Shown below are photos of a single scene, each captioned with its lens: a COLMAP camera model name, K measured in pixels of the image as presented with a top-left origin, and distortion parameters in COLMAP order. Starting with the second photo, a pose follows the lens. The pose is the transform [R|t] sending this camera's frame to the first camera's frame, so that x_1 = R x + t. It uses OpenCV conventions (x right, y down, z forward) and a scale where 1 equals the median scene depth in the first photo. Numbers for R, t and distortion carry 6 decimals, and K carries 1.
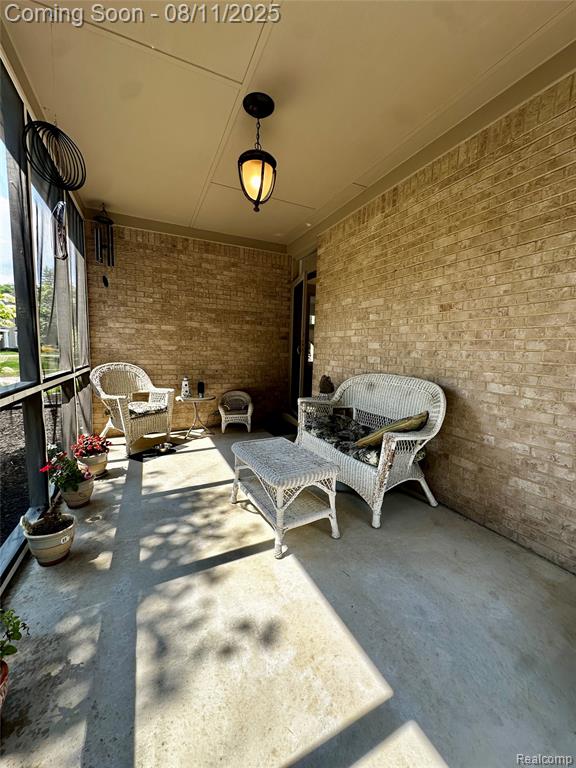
lens RADIAL K [[307.8, 0, 289.9], [0, 307.8, 382.2], [0, 0, 1]] dist [-0.005769, 0.001375]
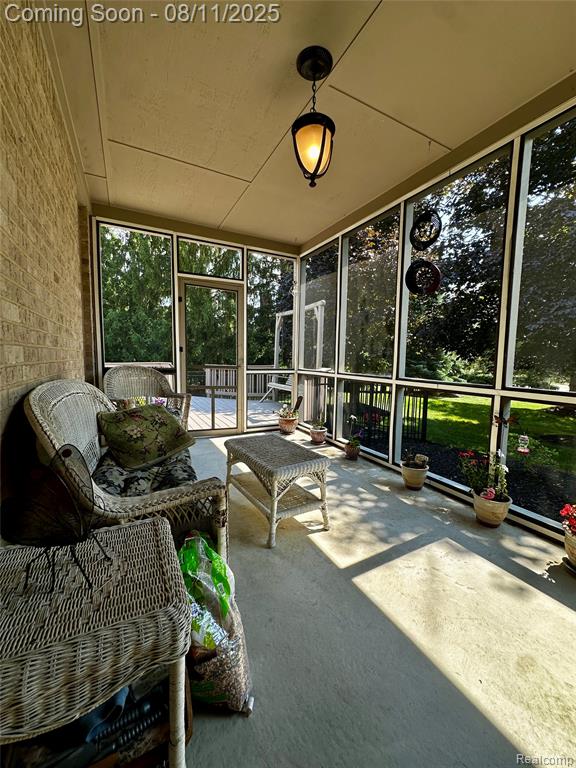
lens RADIAL K [[307.8, 0, 288.8], [0, 307.8, 384.1], [0, 0, 1]] dist [-0.005769, 0.001375]
pose [[-0.998151, -0.029556, -0.053107, -0.012832], [-0.039375, 0.980088, 0.194618, -0.183902], [0.046298, 0.196349, -0.979440, 1.873191]]
